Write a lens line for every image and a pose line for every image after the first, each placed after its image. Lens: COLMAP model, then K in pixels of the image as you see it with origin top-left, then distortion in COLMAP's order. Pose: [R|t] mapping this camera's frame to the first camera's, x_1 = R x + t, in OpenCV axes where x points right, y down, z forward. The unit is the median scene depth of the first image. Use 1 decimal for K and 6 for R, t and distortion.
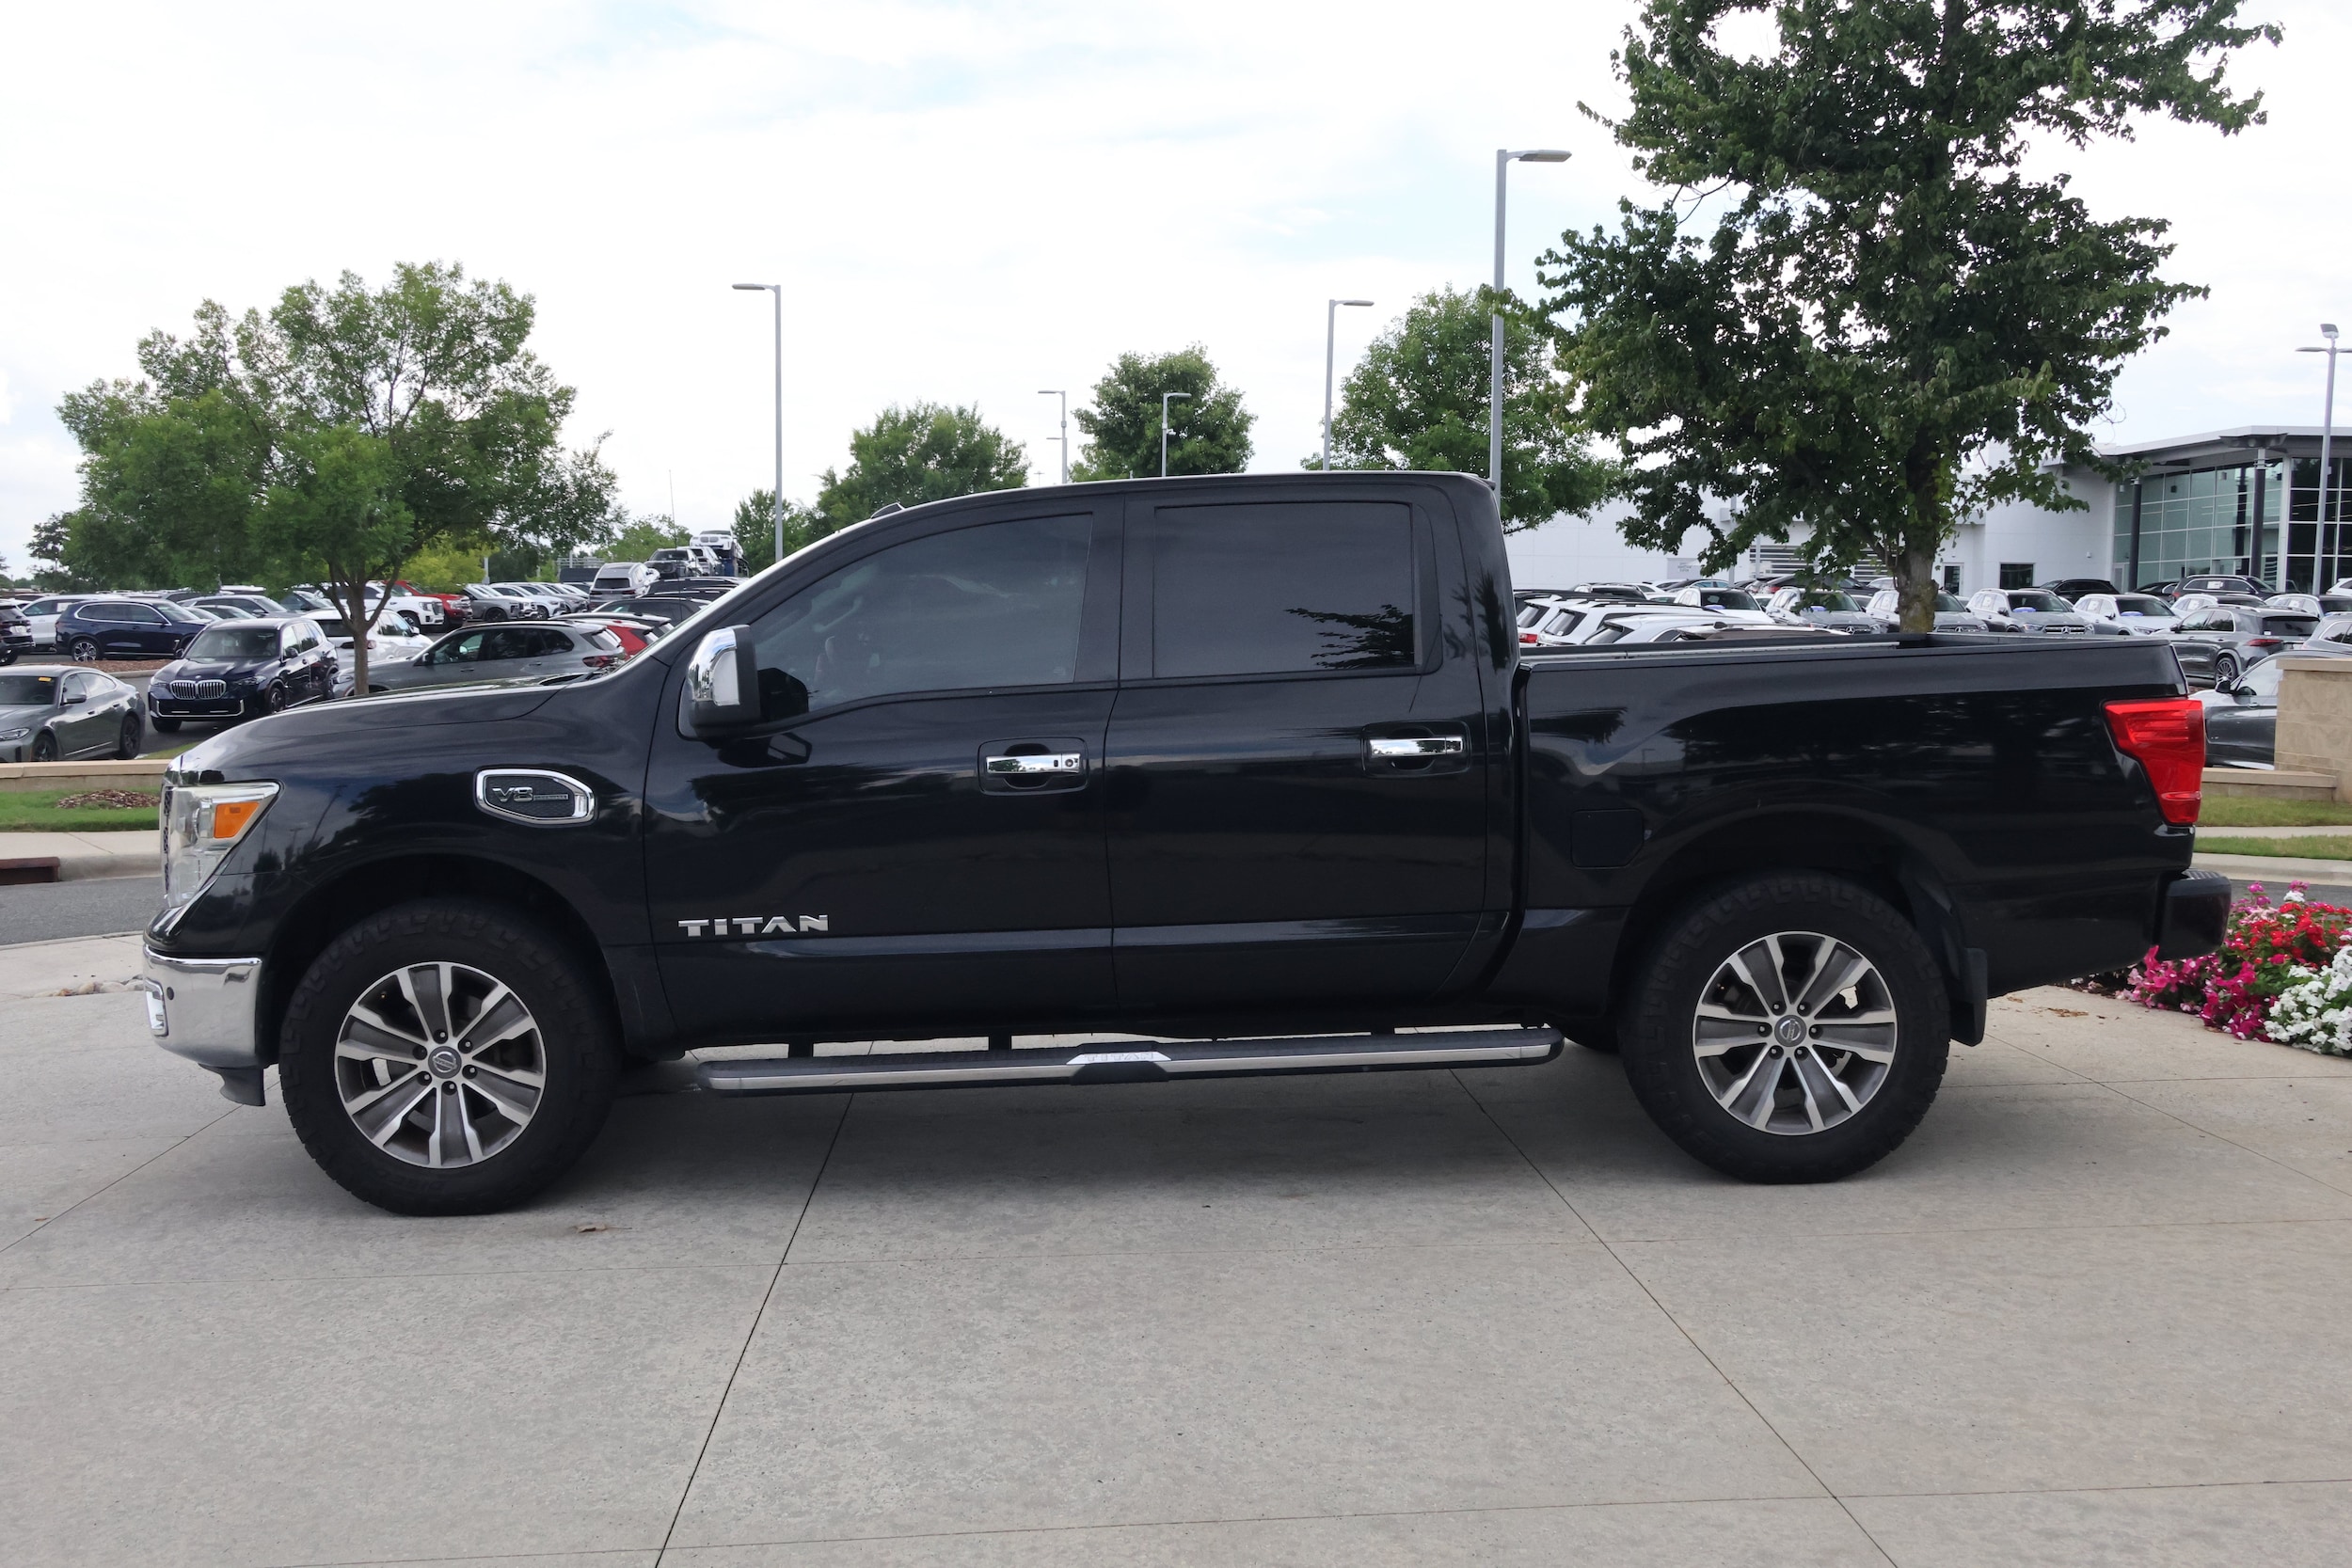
lens RADIAL K [[2146.6, 0, 1176.0], [0, 2146.6, 784.0], [0, 0, 1]] dist [-0.006233, 0.025148]
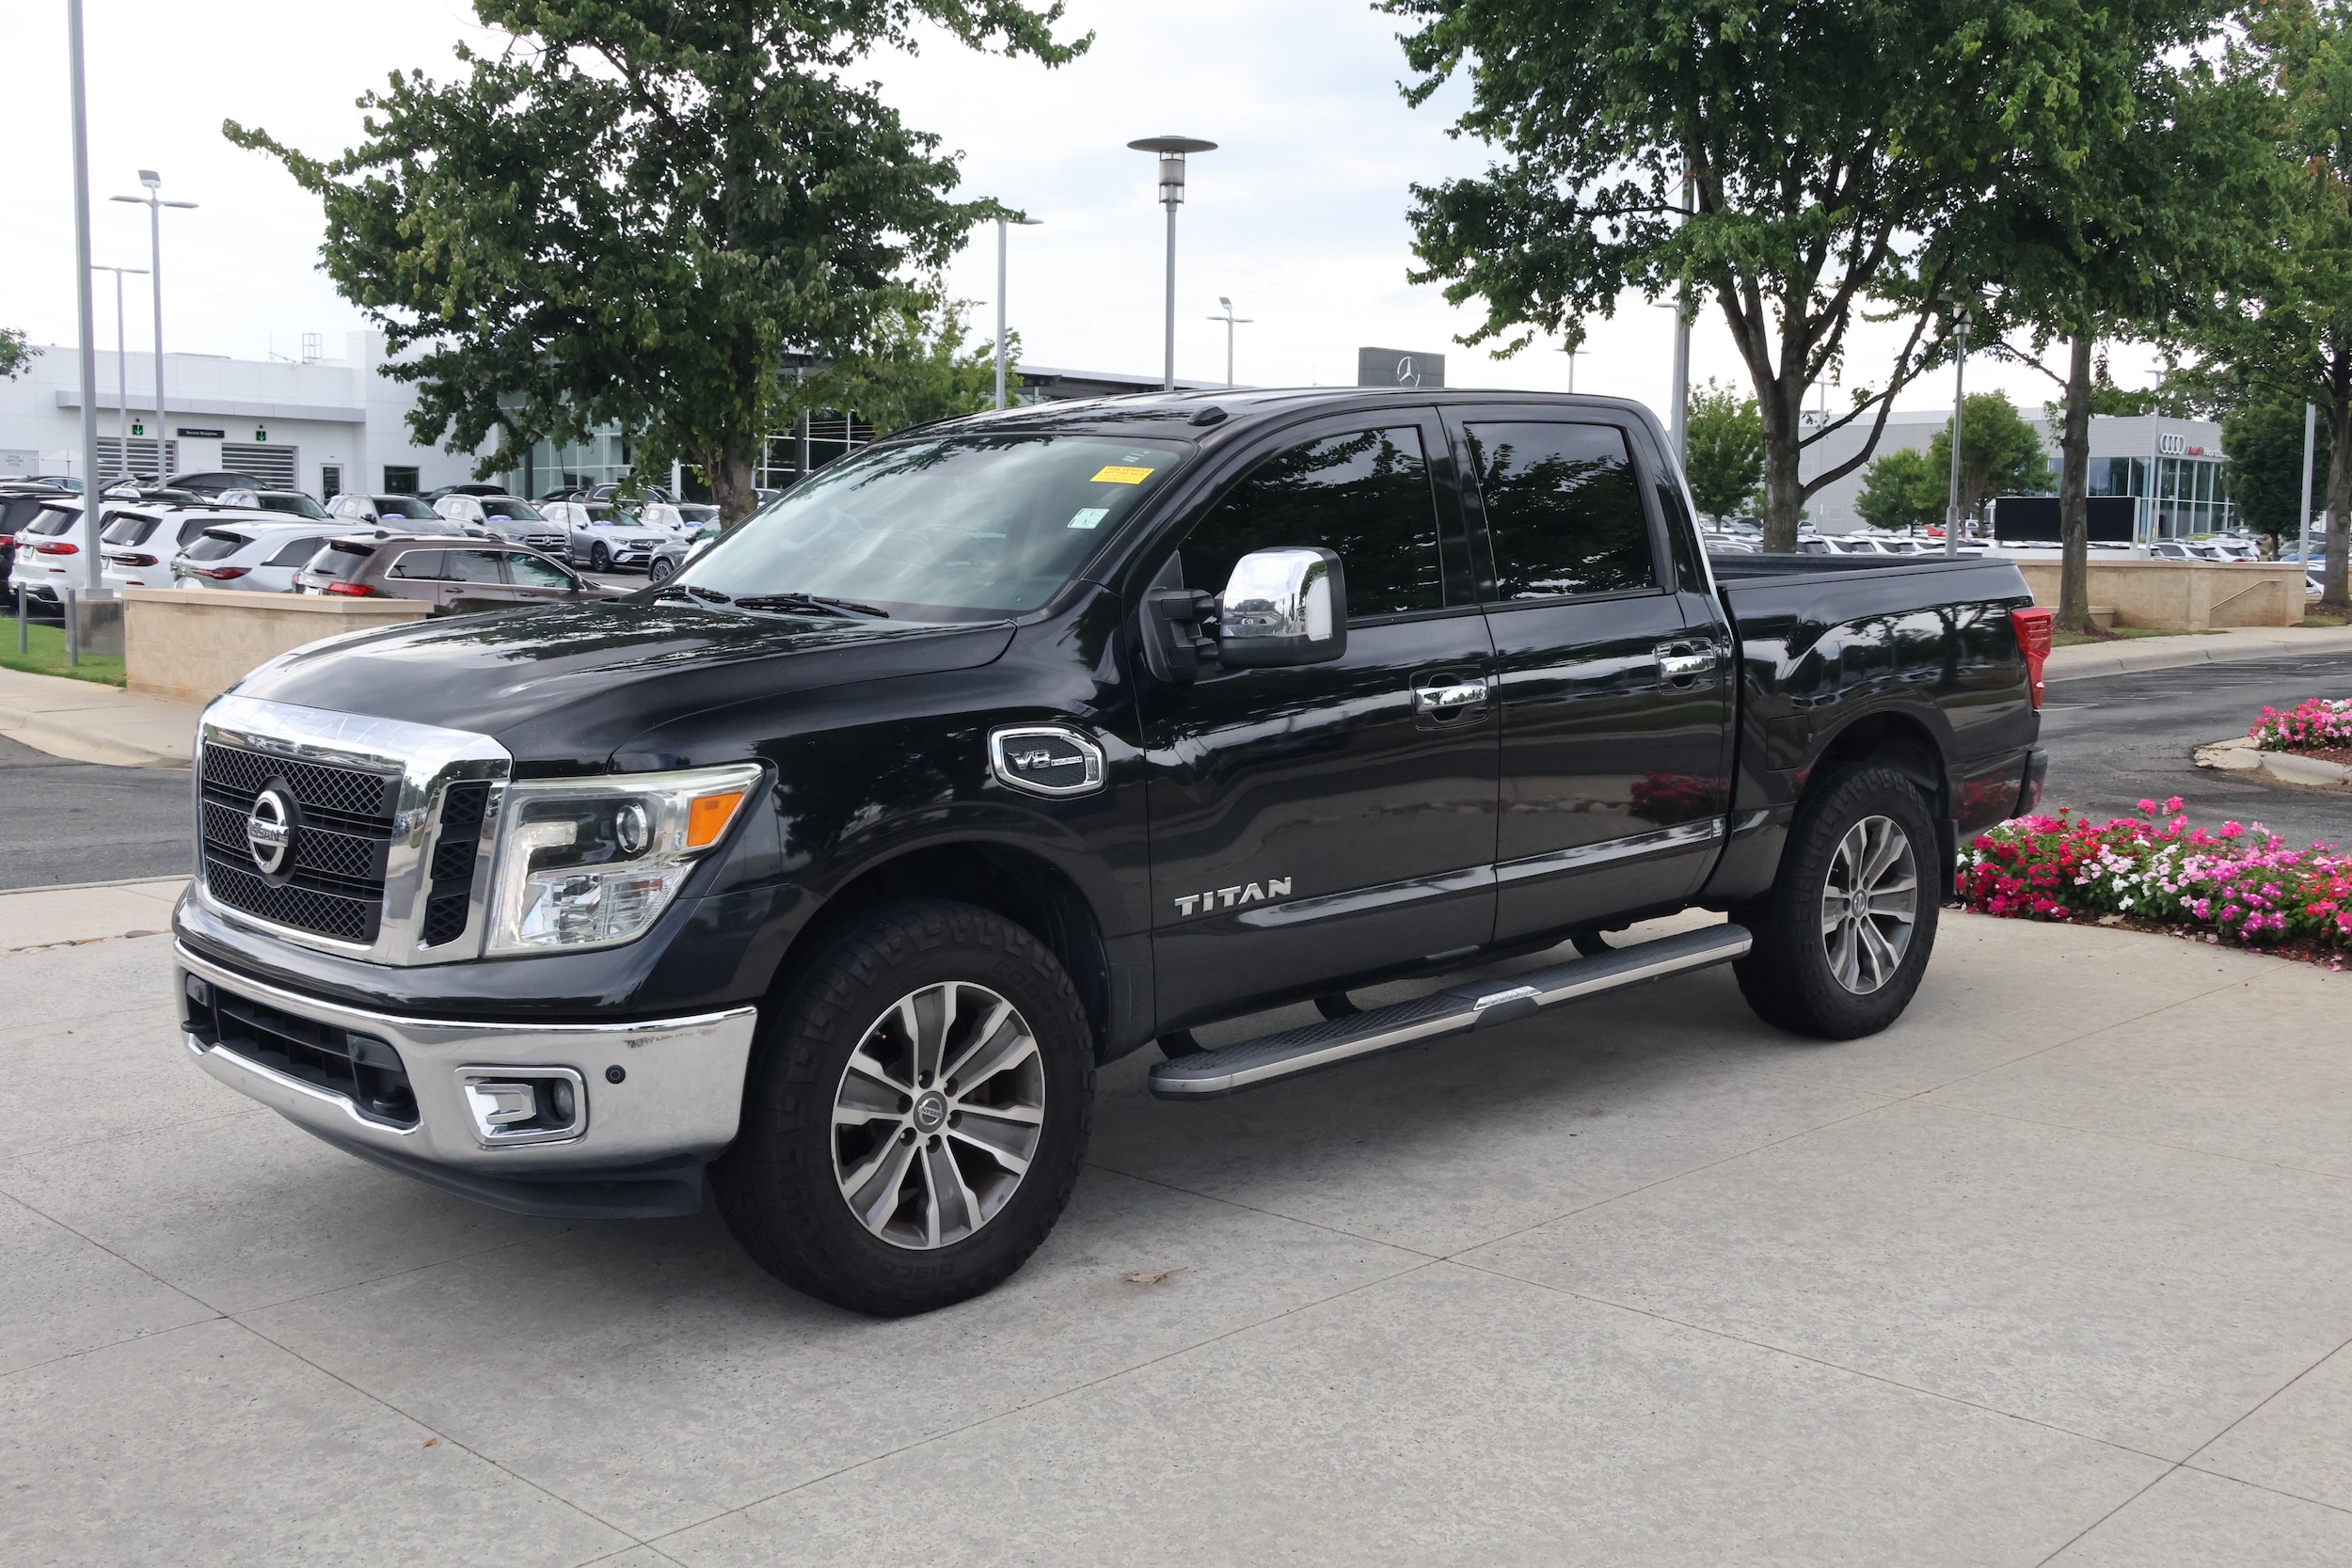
lens RADIAL K [[2386.0, 0, 1176.0], [0, 2386.0, 784.0], [0, 0, 1]] dist [-0.001644, 0.020276]
pose [[0.744110, -0.064521, 0.664934, -0.838417], [0.043768, 0.997895, 0.047850, -0.025384], [-0.666622, -0.006503, 0.745368, 0.300765]]
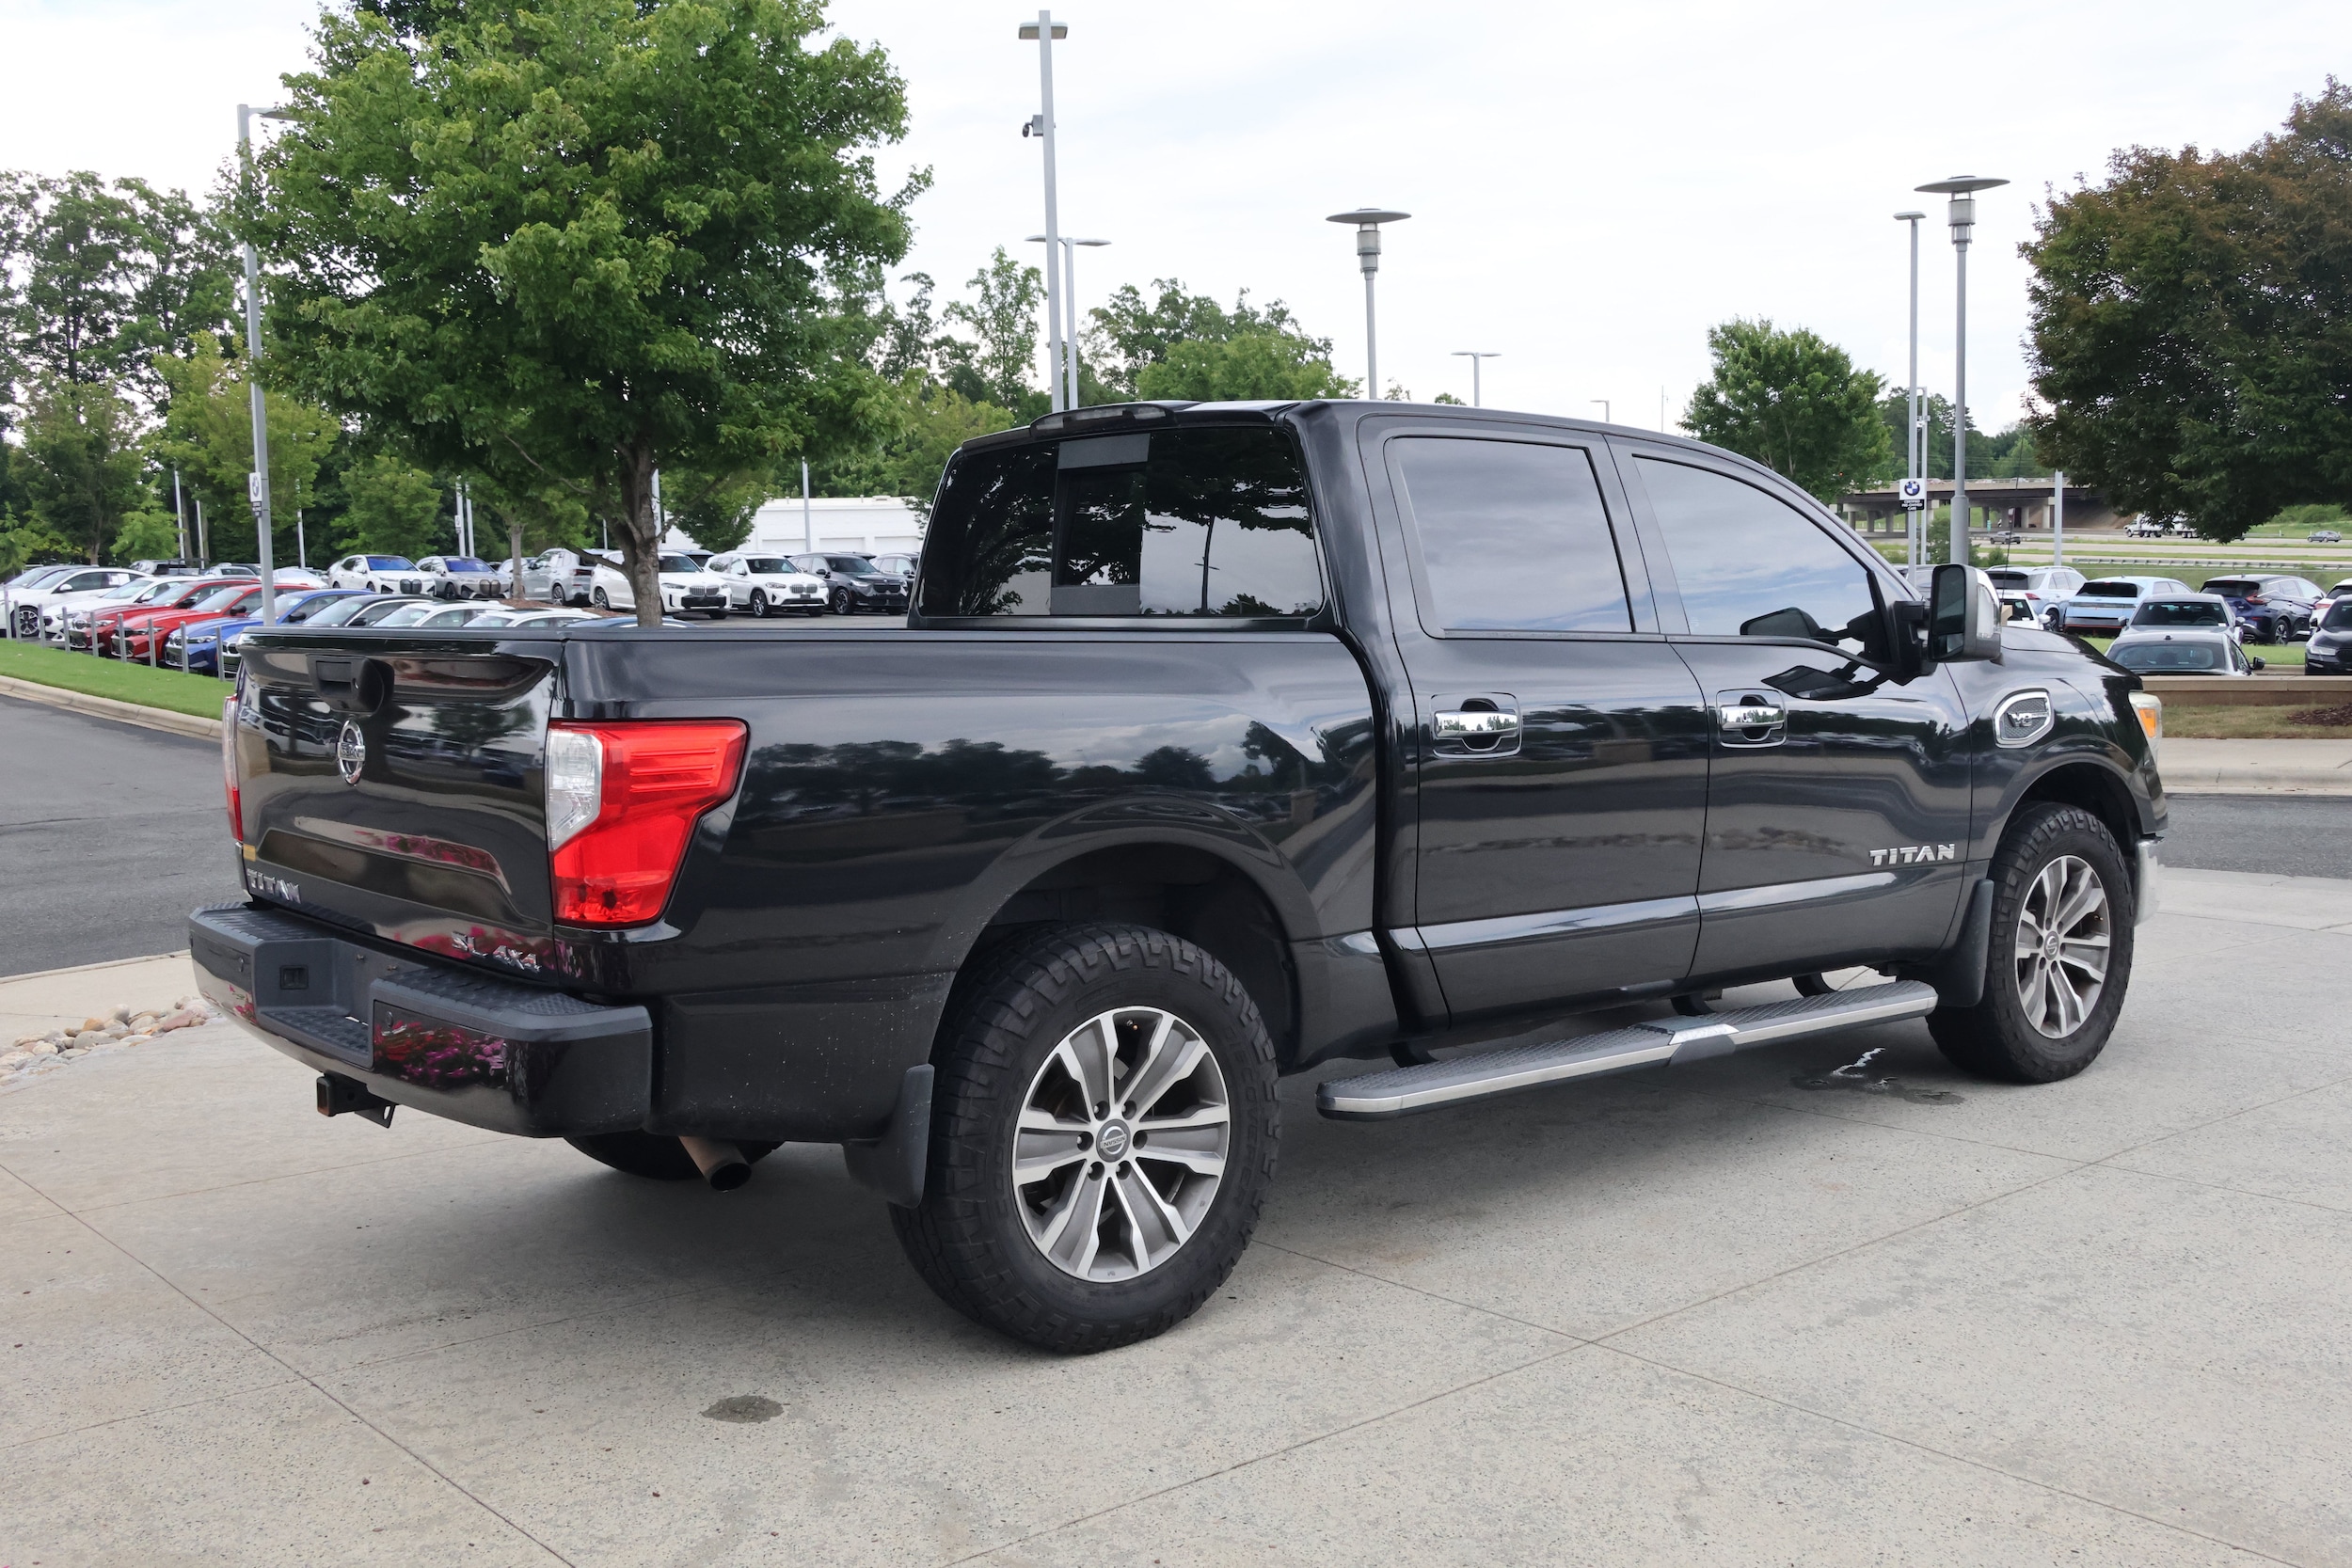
lens RADIAL K [[2263.2, 0, 1176.0], [0, 2263.2, 784.0], [0, 0, 1]] dist [-0.007784, 0.030392]
pose [[-0.786836, 0.076561, -0.612395, 0.743053], [-0.027132, 0.987025, 0.158258, -0.160050], [0.616566, 0.141138, -0.774549, 1.963945]]
